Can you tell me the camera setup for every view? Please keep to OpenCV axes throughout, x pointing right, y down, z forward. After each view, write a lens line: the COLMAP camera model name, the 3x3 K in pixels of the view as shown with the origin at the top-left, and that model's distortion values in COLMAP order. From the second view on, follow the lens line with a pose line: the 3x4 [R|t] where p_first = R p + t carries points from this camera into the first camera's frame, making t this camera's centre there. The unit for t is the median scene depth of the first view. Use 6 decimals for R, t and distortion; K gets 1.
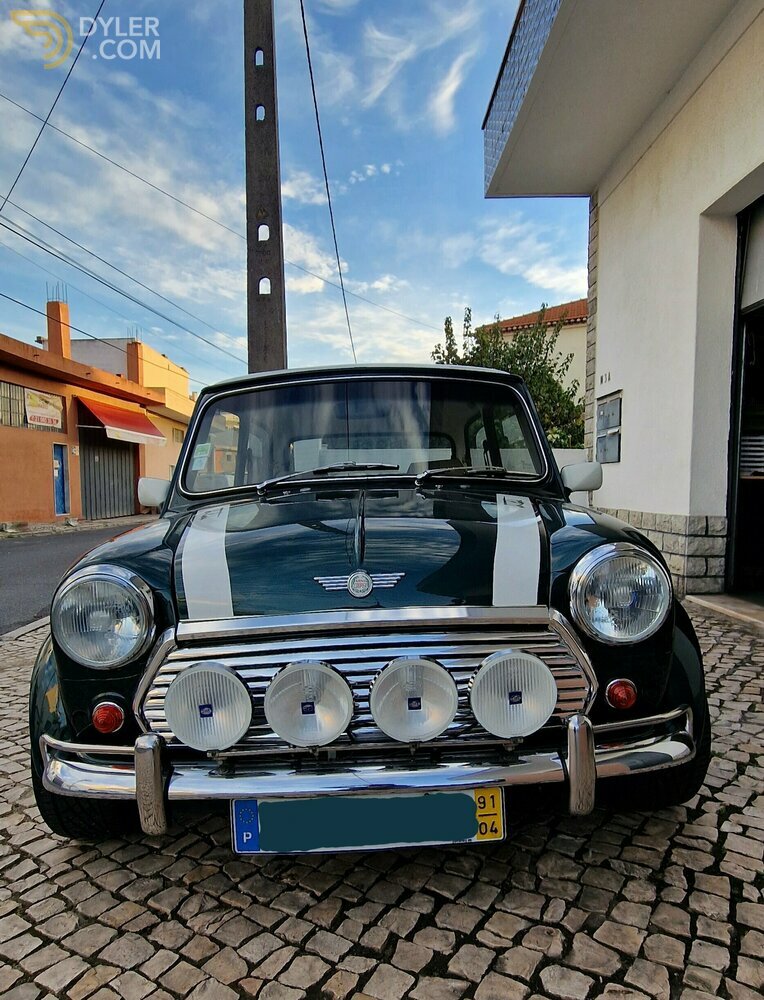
lens RADIAL K [[659.6, 0, 387.2], [0, 659.6, 531.7], [0, 0, 1]] dist [0.006817, 0.003308]
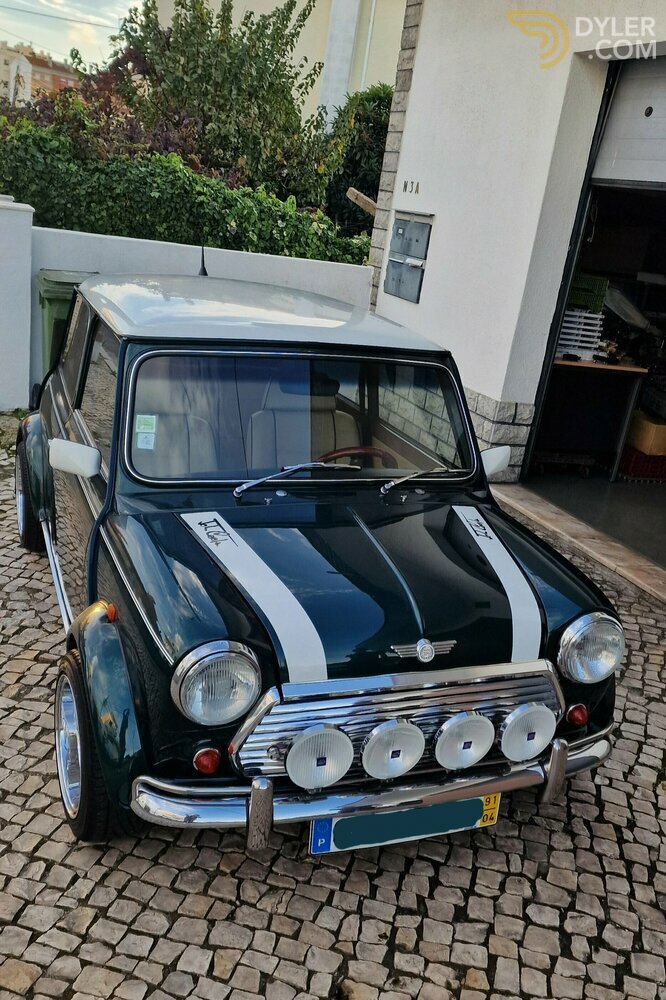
lens RADIAL K [[927.3, 0, 333.5], [0, 927.3, 503.8], [0, 0, 1]] dist [0.068140, 0.000000]
pose [[0.928296, 0.024647, 0.371025, -0.839788], [-0.118347, 0.965498, 0.231964, -0.561673], [-0.352507, -0.259241, 0.899185, -0.437306]]
